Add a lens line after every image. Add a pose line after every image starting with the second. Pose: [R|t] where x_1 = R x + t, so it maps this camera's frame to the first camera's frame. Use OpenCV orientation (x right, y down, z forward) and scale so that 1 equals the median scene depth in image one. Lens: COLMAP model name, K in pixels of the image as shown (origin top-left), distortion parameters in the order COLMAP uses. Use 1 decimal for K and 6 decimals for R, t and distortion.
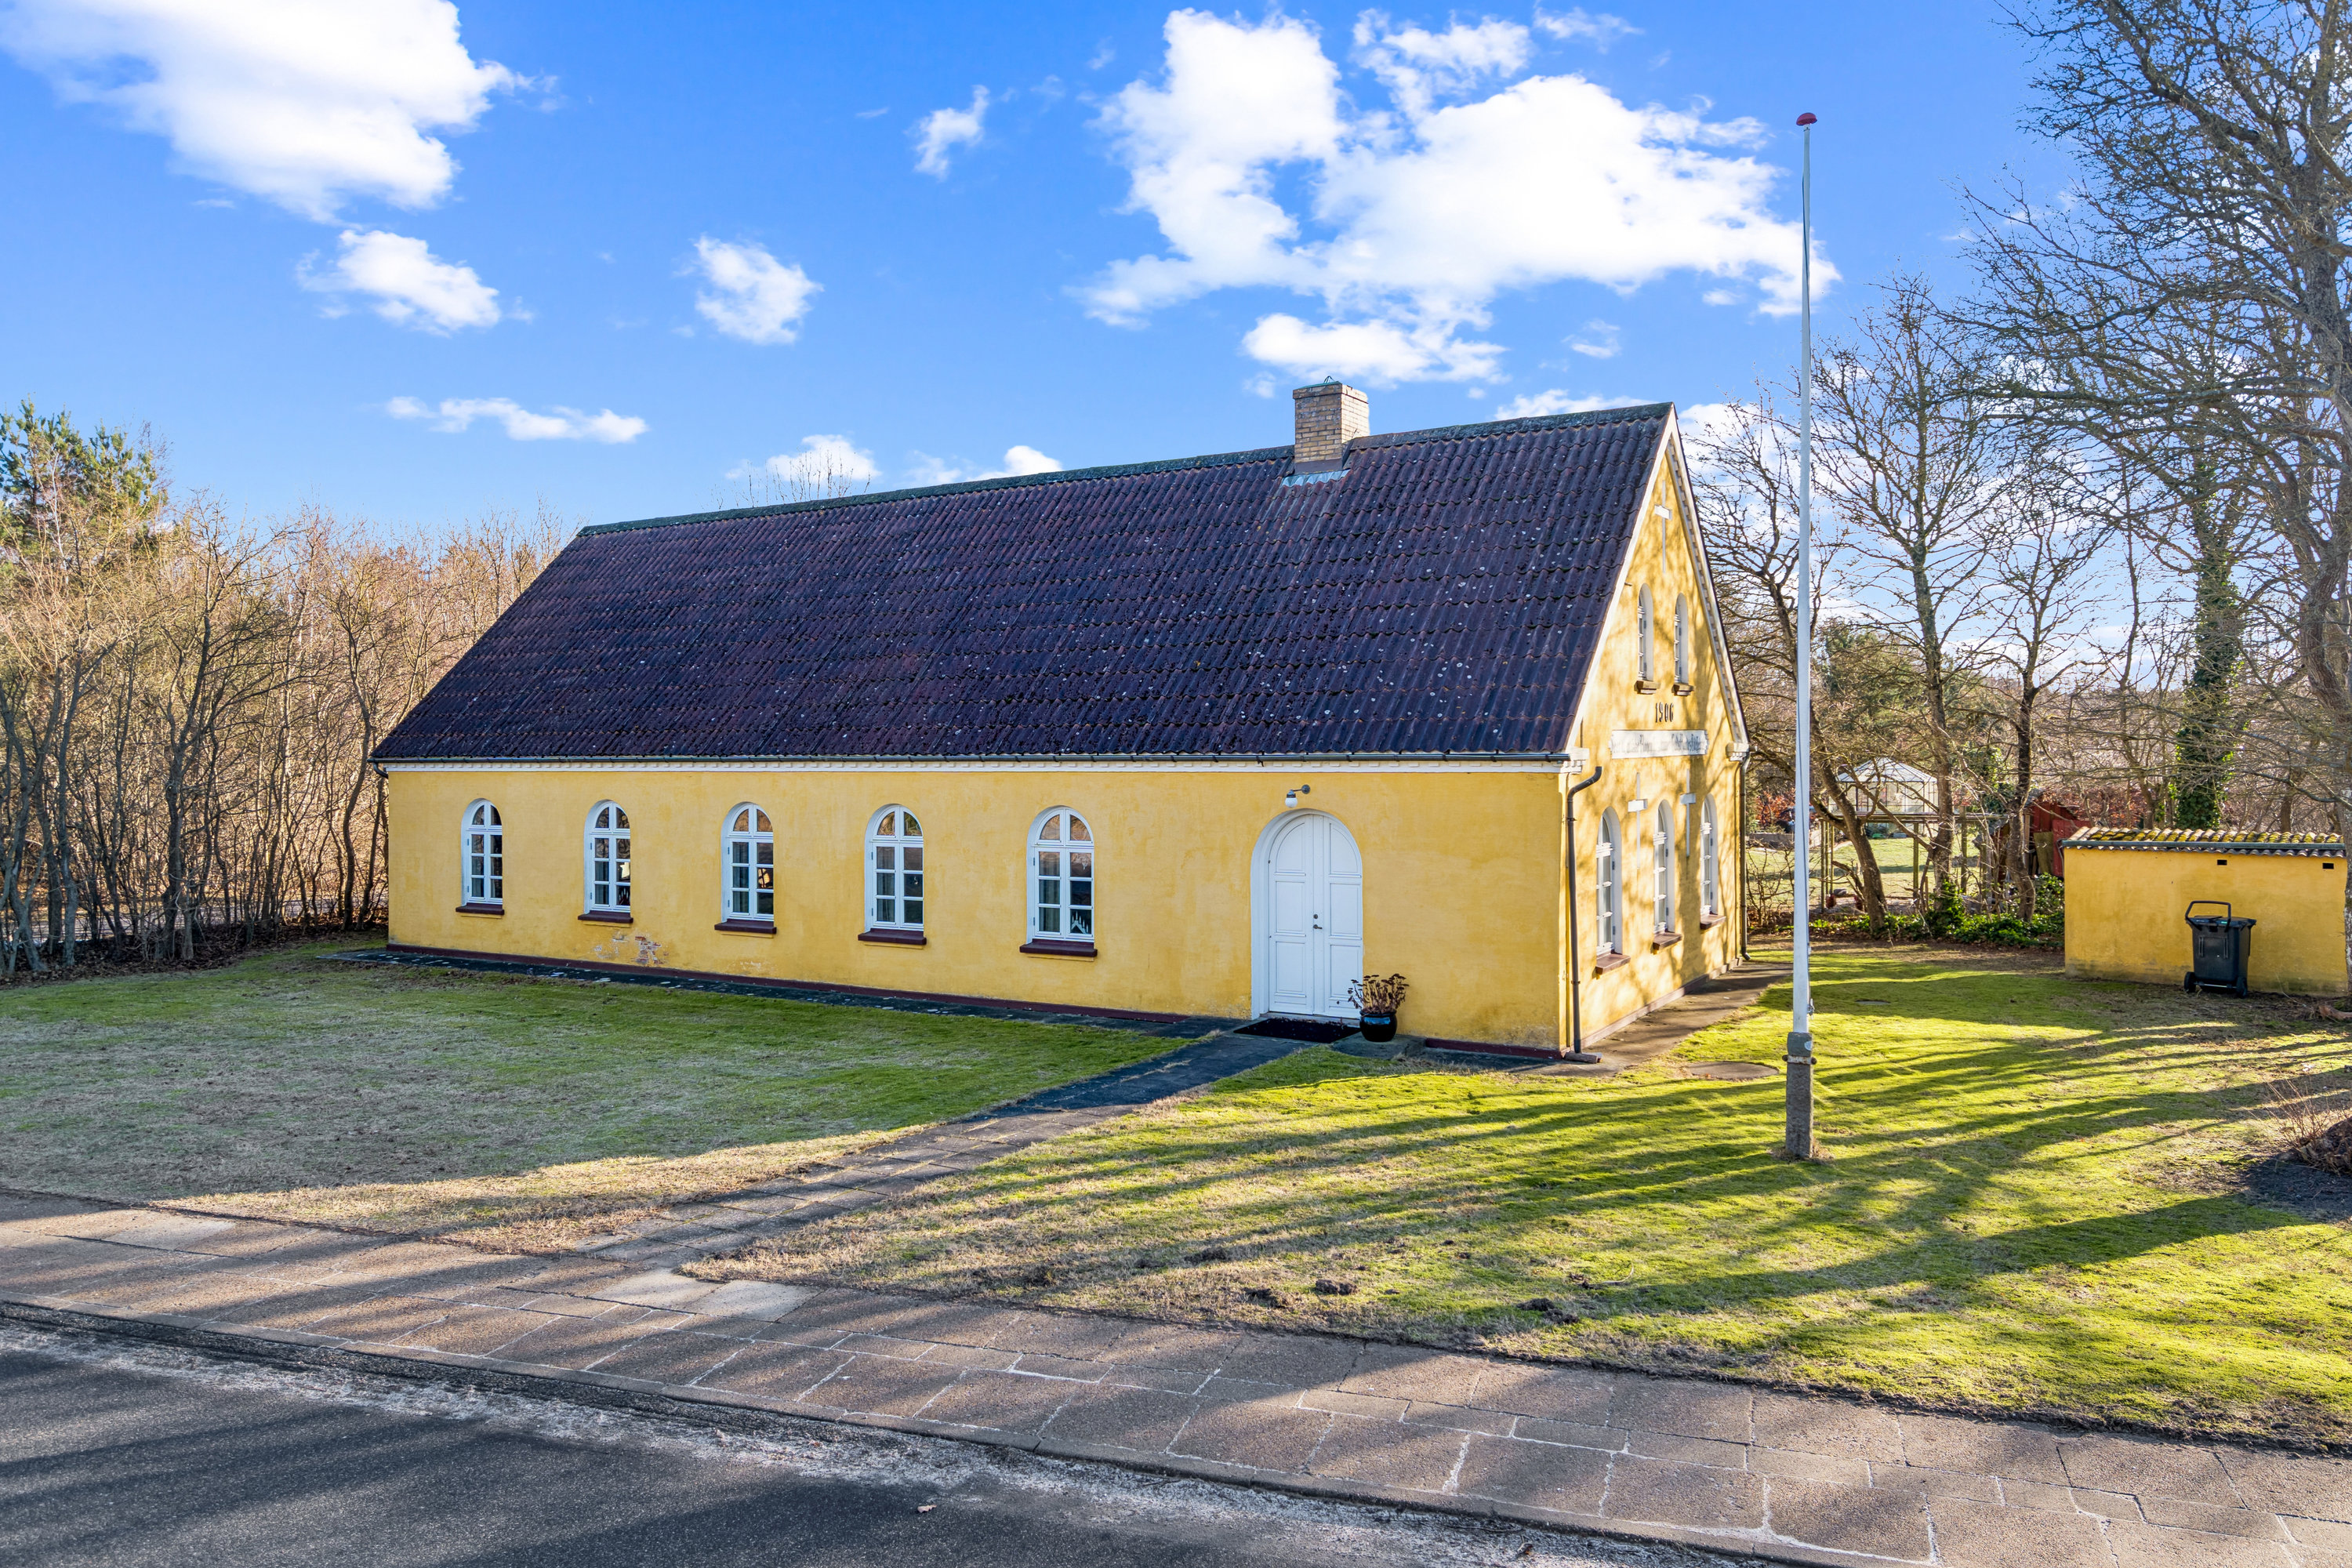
lens RADIAL K [[1623.7, 0, 1178.4], [0, 1623.7, 763.1], [0, 0, 1]] dist [-0.004923, 0.005298]
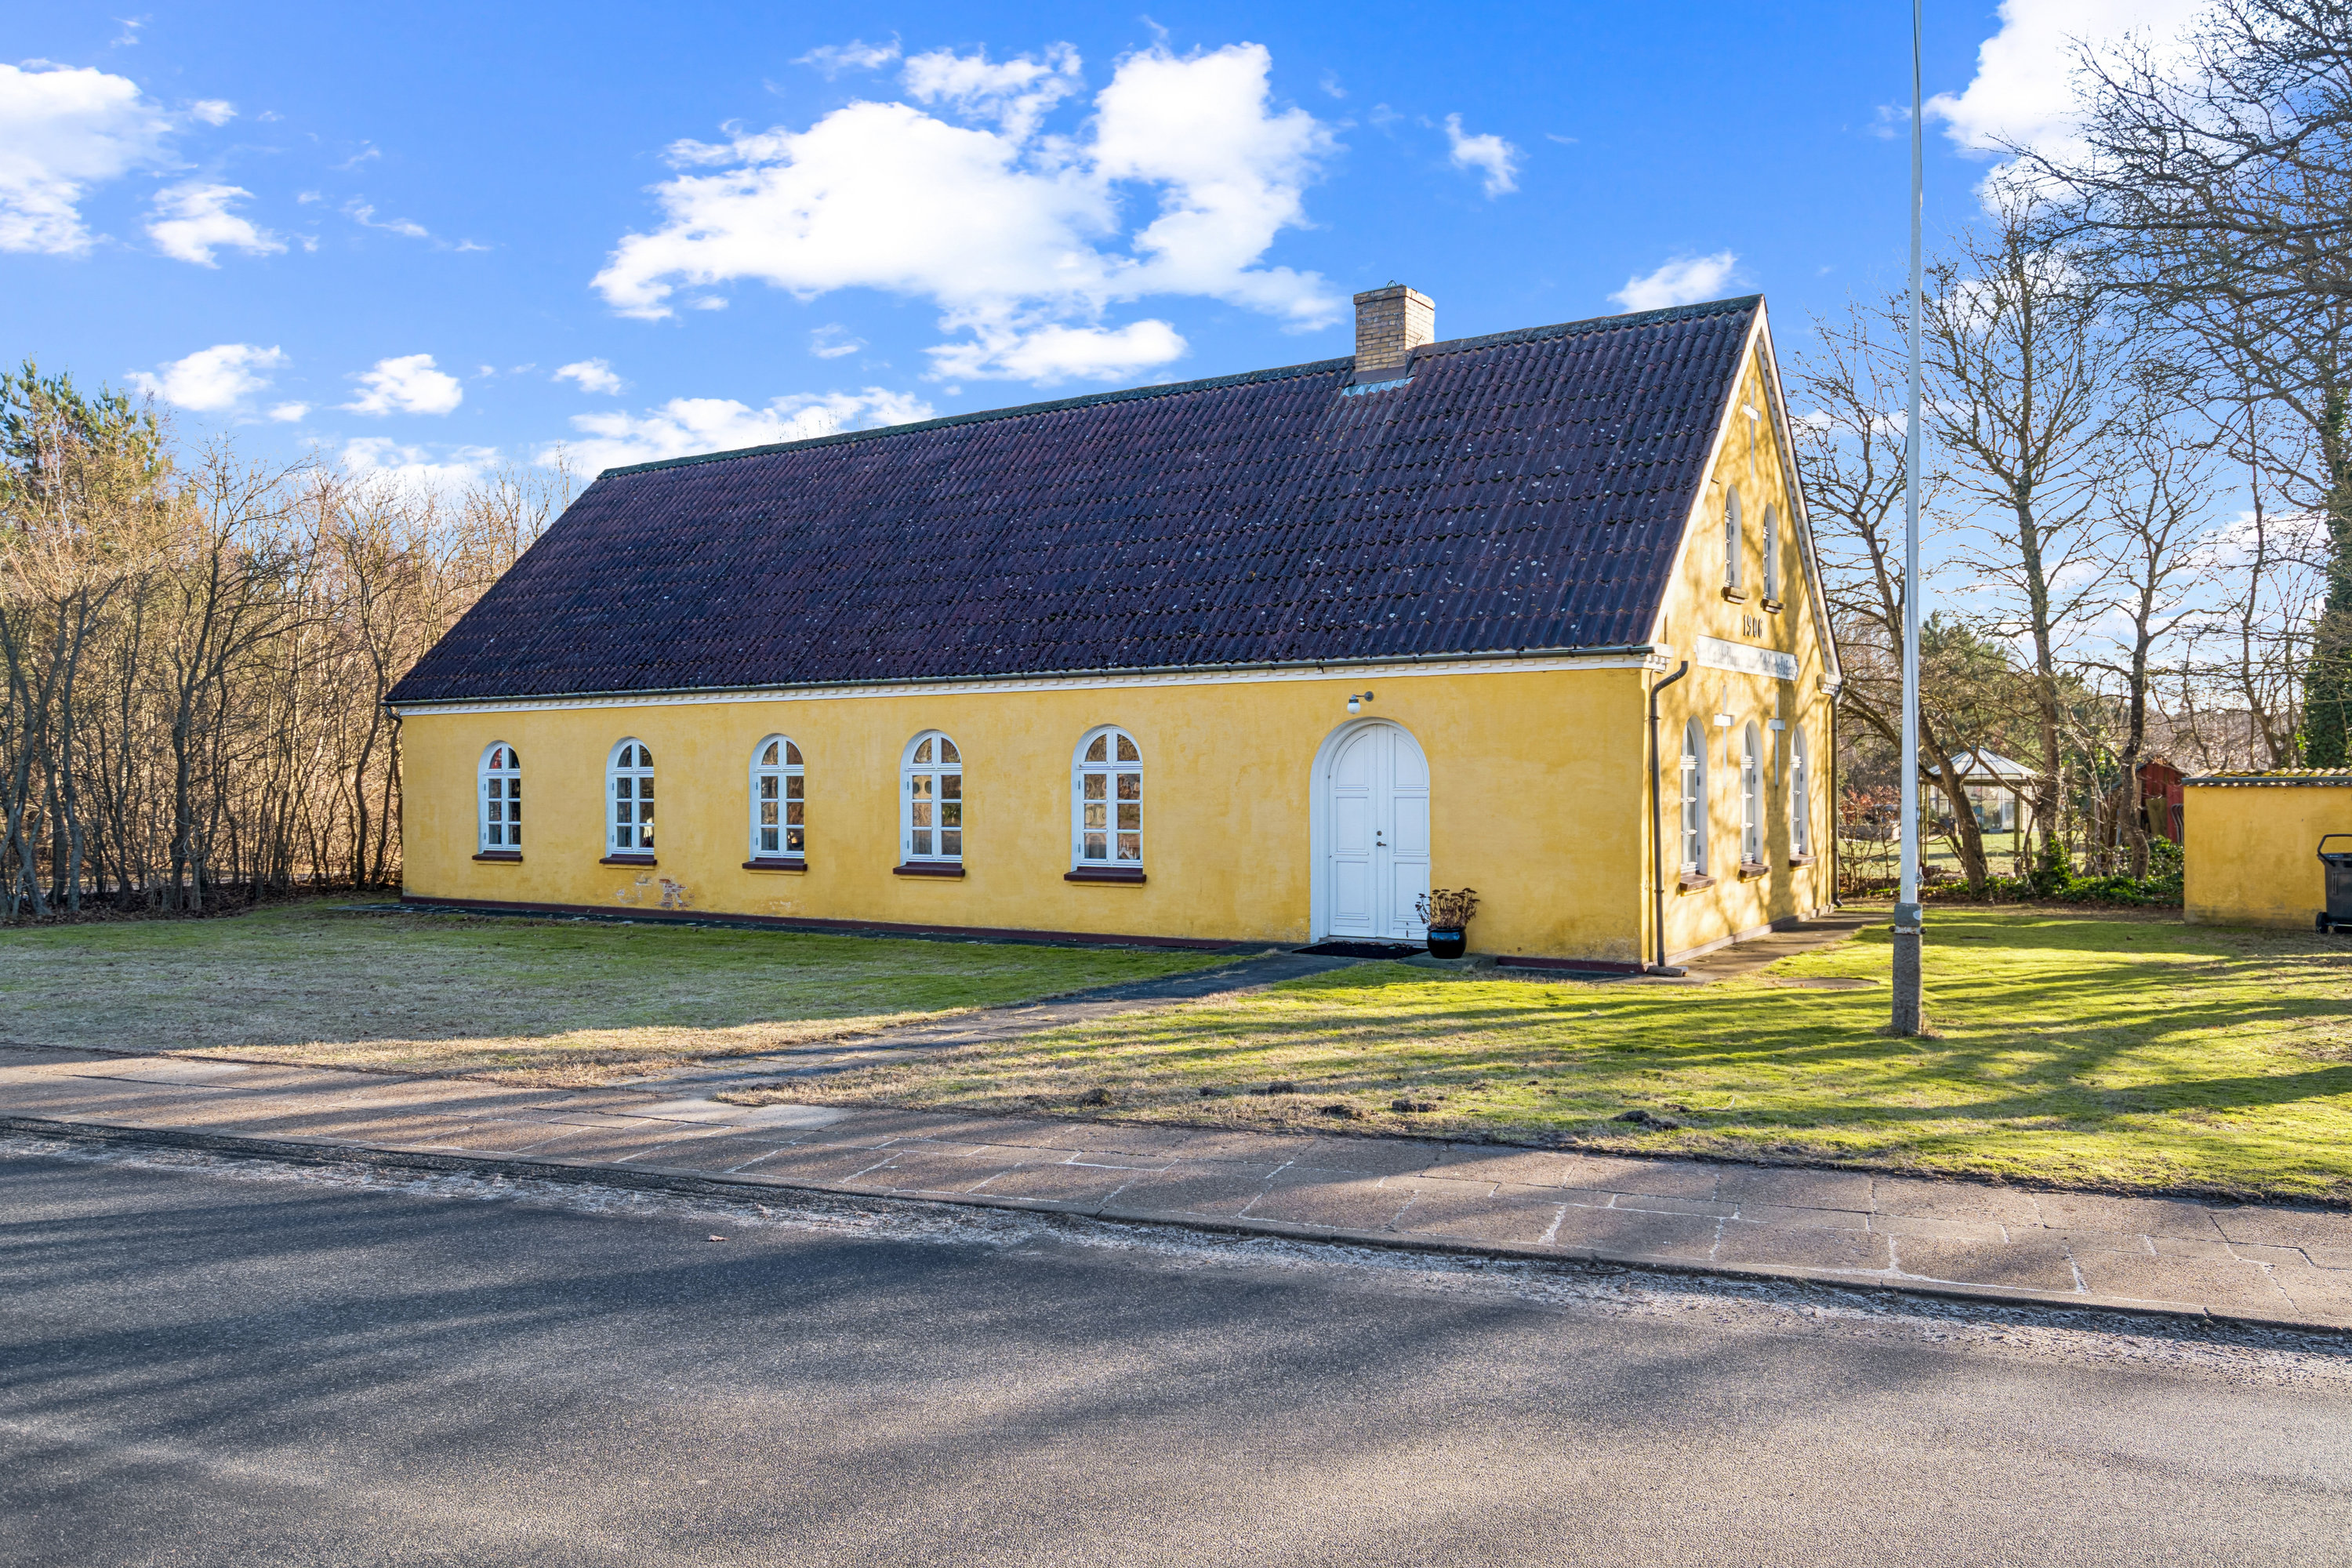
lens RADIAL K [[1709.6, 0, 1177.3], [0, 1709.6, 799.6], [0, 0, 1]] dist [-0.000964, 0.000130]
pose [[0.999668, 0.001212, -0.025747, -0.006743], [-0.001054, 0.999981, 0.006136, 0.068285], [0.025754, -0.006107, 0.999650, 0.007525]]
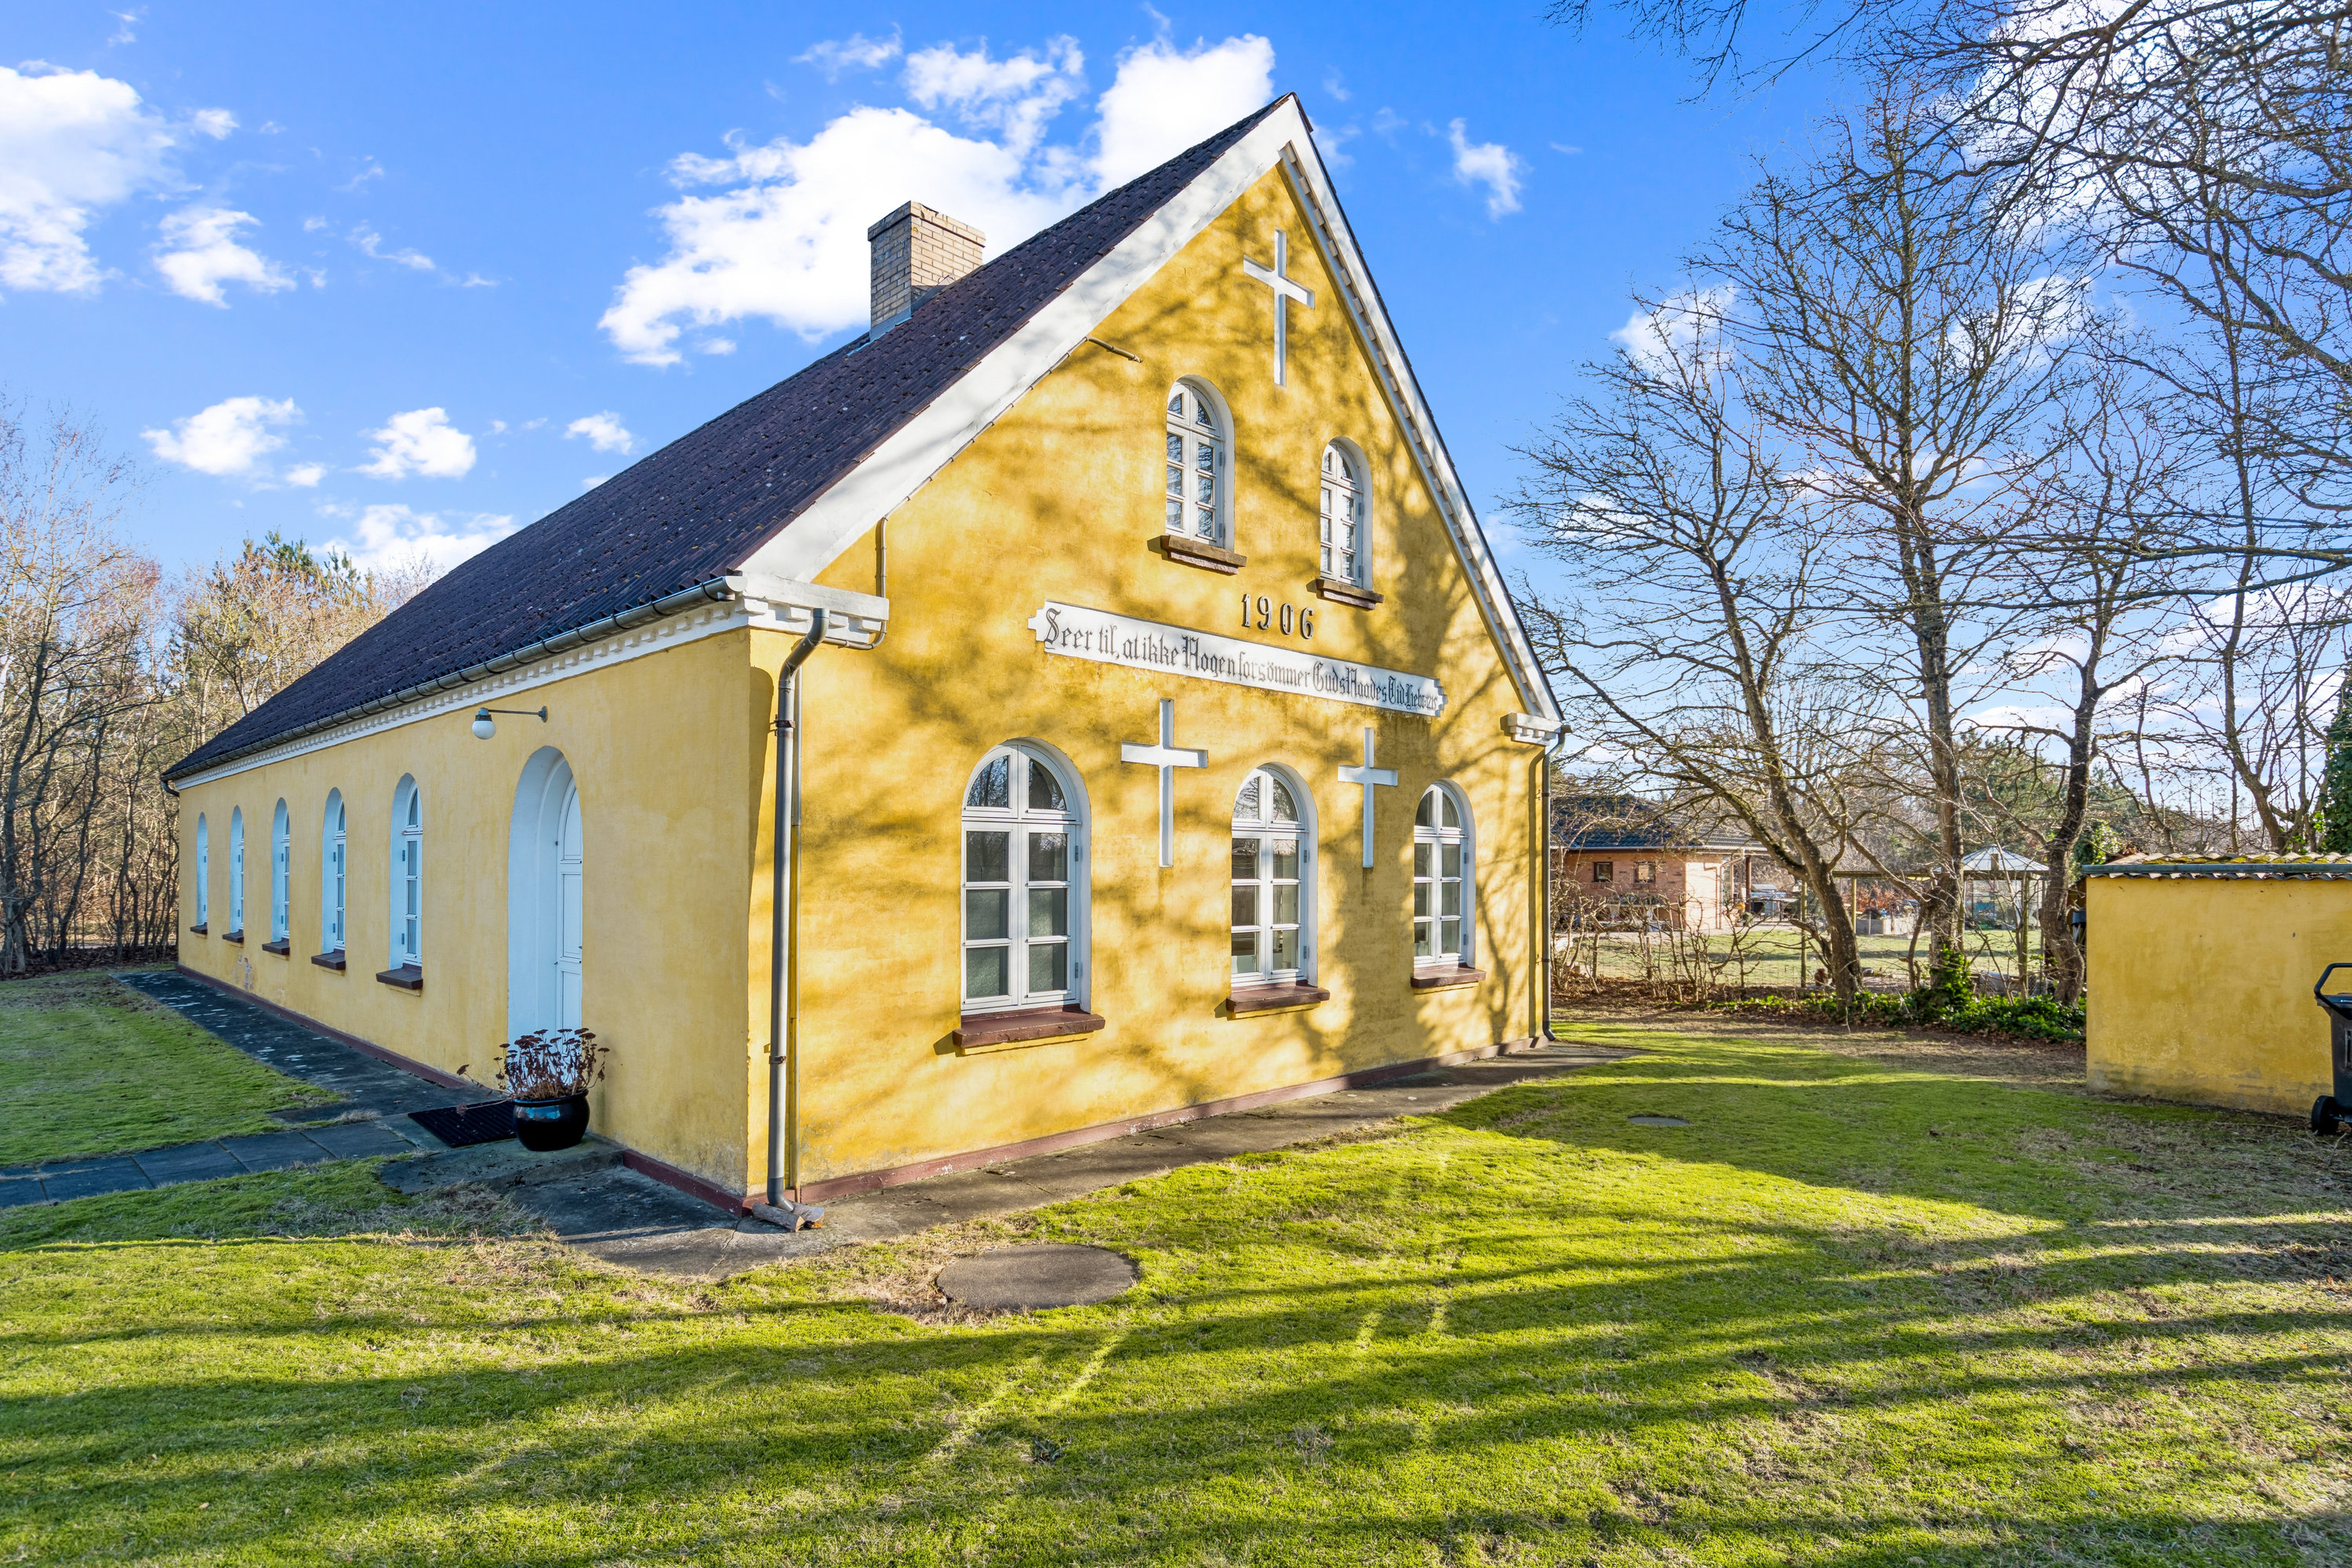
lens RADIAL K [[1220.1, 0, 1170.6], [0, 1220.1, 869.5], [0, 0, 1]] dist [0.005986, 0.000516]
pose [[0.975237, 0.011923, -0.220842, 0.392644], [-0.013513, 0.999892, -0.005694, 0.070844], [0.220751, 0.008537, 0.975293, 0.600224]]
